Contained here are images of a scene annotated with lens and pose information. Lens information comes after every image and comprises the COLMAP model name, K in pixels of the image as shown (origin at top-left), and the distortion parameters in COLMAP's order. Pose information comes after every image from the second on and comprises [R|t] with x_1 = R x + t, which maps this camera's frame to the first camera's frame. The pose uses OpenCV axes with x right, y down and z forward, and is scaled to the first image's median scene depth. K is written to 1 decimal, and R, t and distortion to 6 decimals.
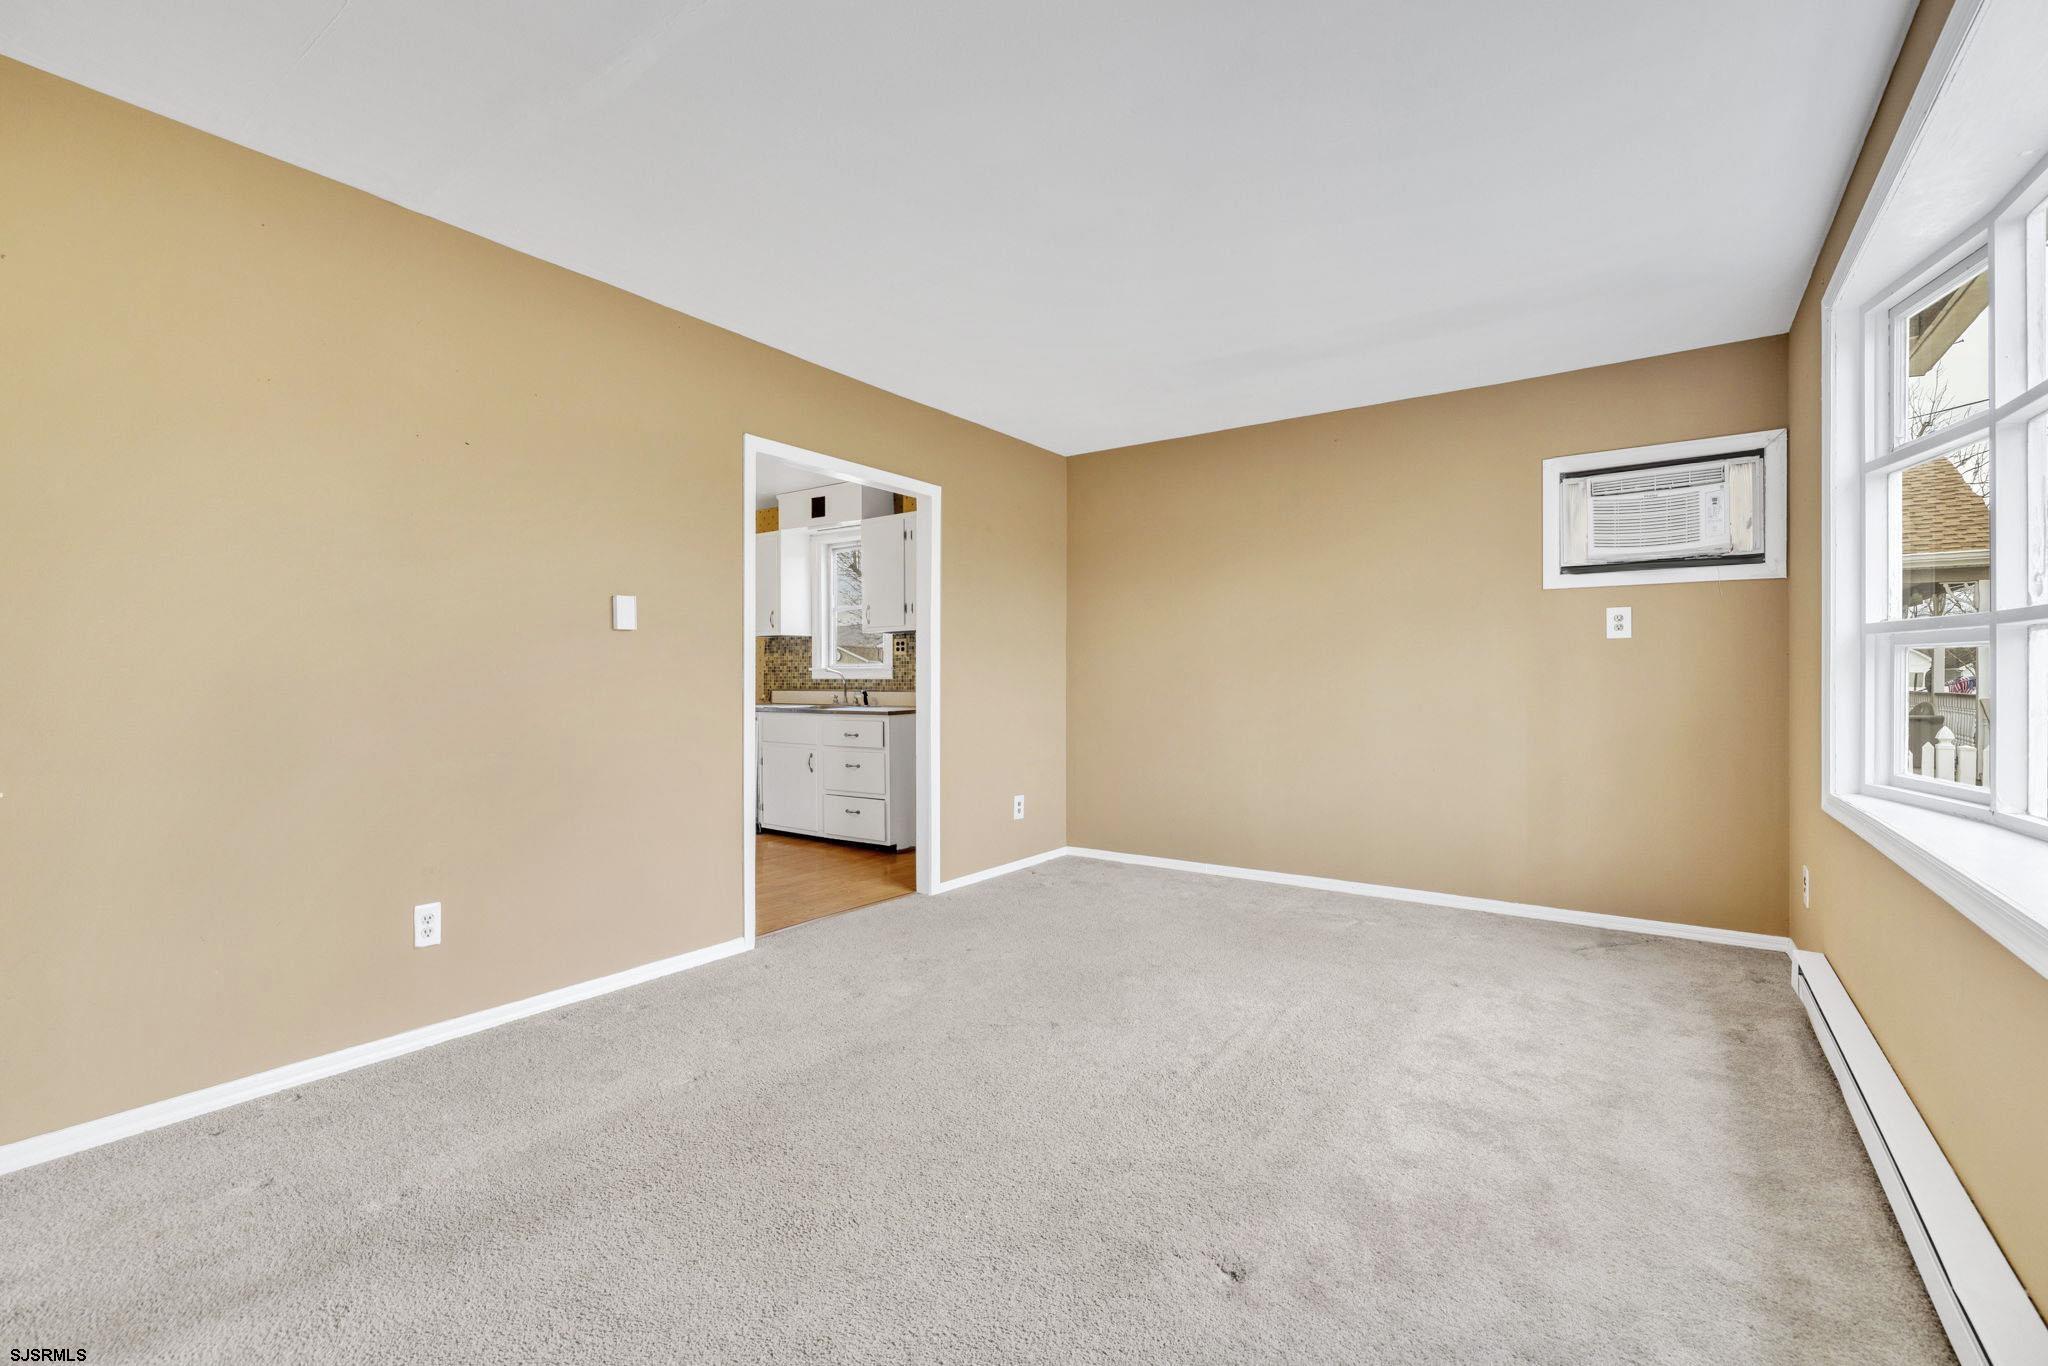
lens RADIAL K [[880.7, 0, 1015.9], [0, 880.7, 676.3], [0, 0, 1]] dist [-0.000332, 0.000295]
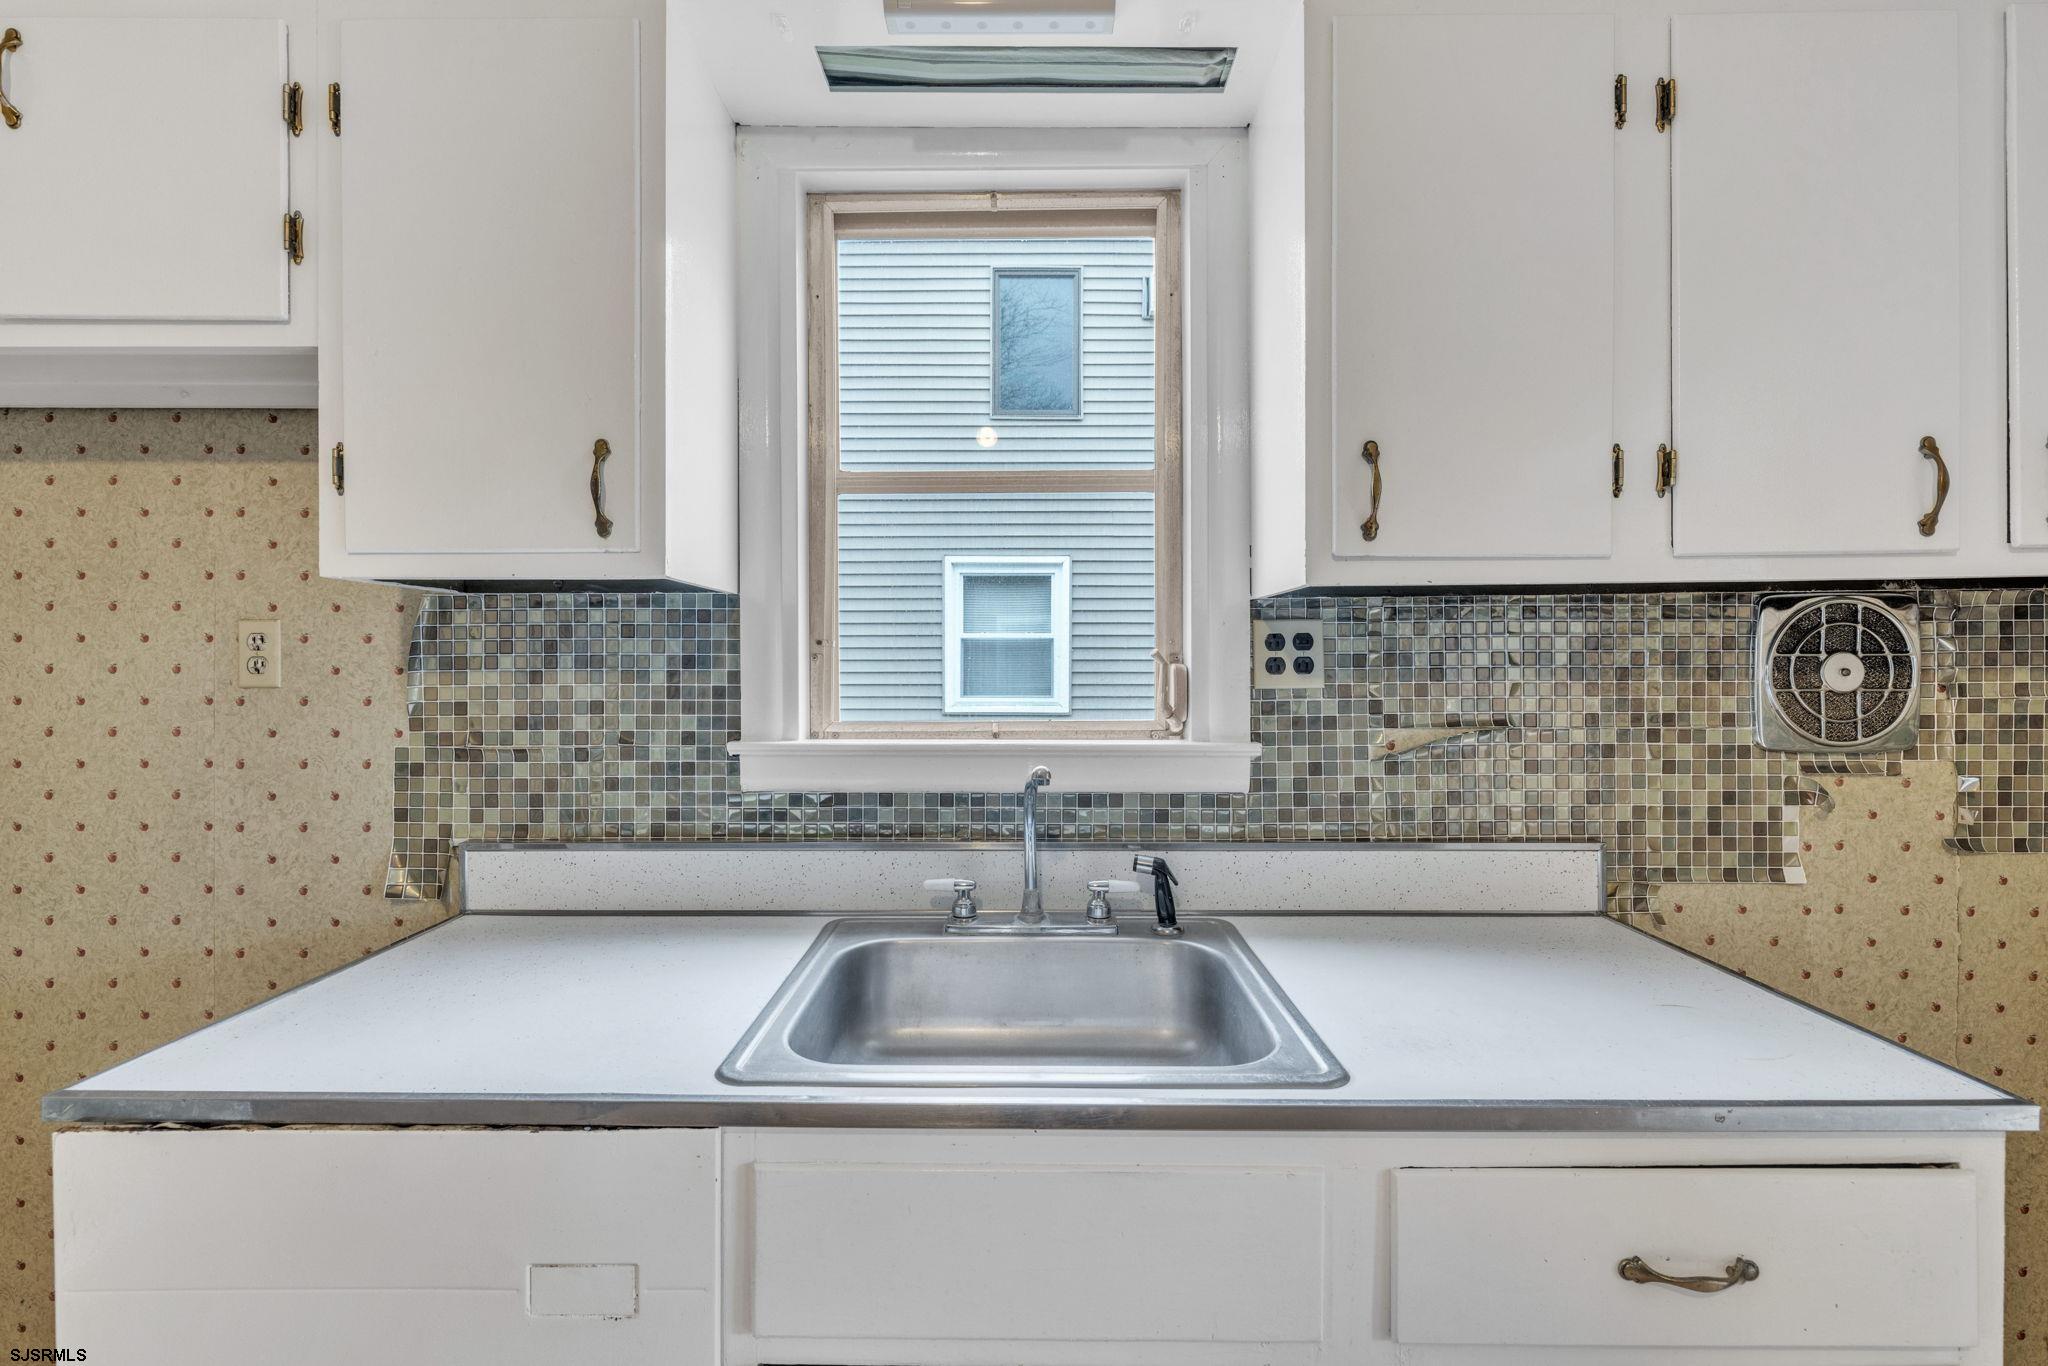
lens RADIAL K [[890.0, 0, 1019.6], [0, 890.0, 671.2], [0, 0, 1]] dist [-0.000461, 0.000163]
pose [[0.818957, -0.003143, 0.573847, -0.336636], [-0.000360, 0.999982, 0.005991, -0.031581], [-0.573855, -0.005113, 0.818941, 0.873430]]
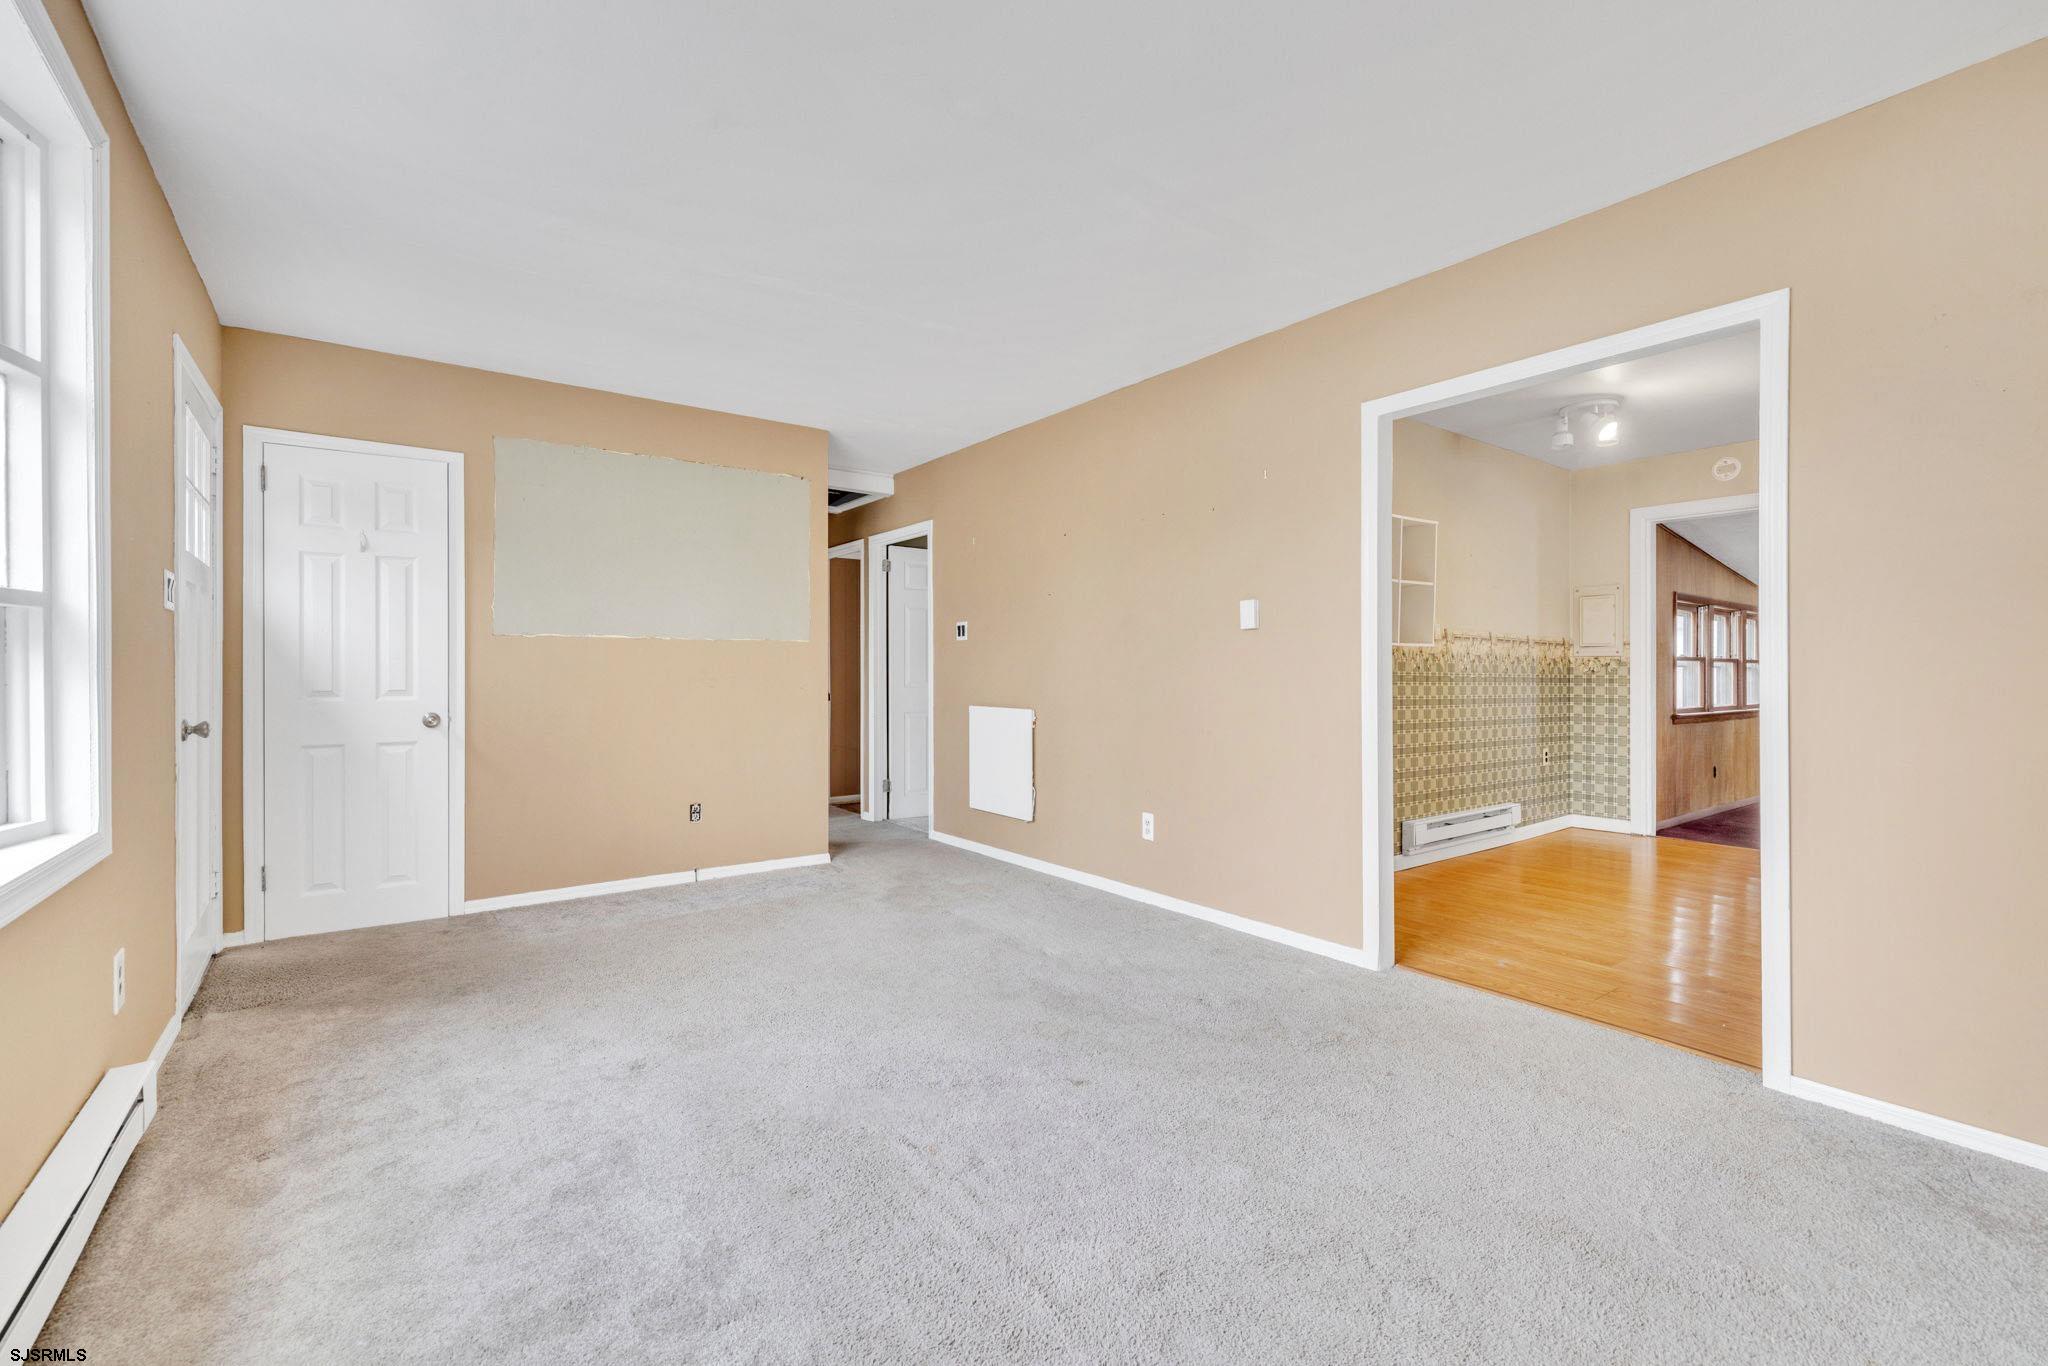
lens RADIAL K [[890.0, 0, 1019.6], [0, 890.0, 671.2], [0, 0, 1]] dist [-0.000461, 0.000163]
pose [[-0.311547, 0.000821, -0.950230, 0.393592], [0.005880, 0.999982, -0.001064, 0.001452], [0.950213, -0.005919, -0.311546, 0.546124]]
